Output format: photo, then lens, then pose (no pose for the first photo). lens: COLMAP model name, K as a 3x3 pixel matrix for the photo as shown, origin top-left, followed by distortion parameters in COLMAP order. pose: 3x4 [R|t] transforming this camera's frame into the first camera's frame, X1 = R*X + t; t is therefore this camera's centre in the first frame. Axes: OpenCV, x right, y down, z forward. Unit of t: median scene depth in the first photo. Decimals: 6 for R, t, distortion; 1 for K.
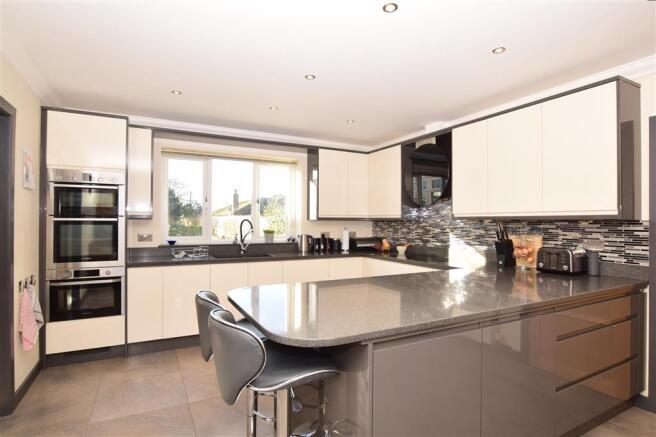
lens RADIAL K [[339.4, 0, 328.9], [0, 339.4, 222.3], [0, 0, 1]] dist [0.025459, 0.000097]
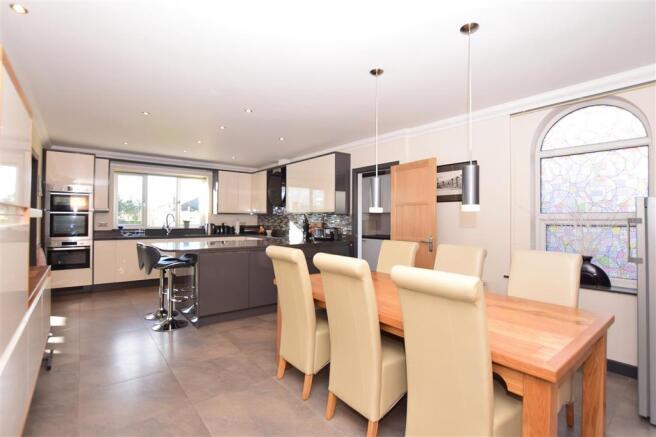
lens RADIAL K [[295.8, 0, 326.6], [0, 295.8, 216.4], [0, 0, 1]] dist [-0.029881, -0.000007]
pose [[0.983753, 0.003302, 0.179495, 0.260622], [-0.002342, 0.999982, -0.005556, 0.011803], [-0.179510, 0.005045, 0.983743, -0.553763]]
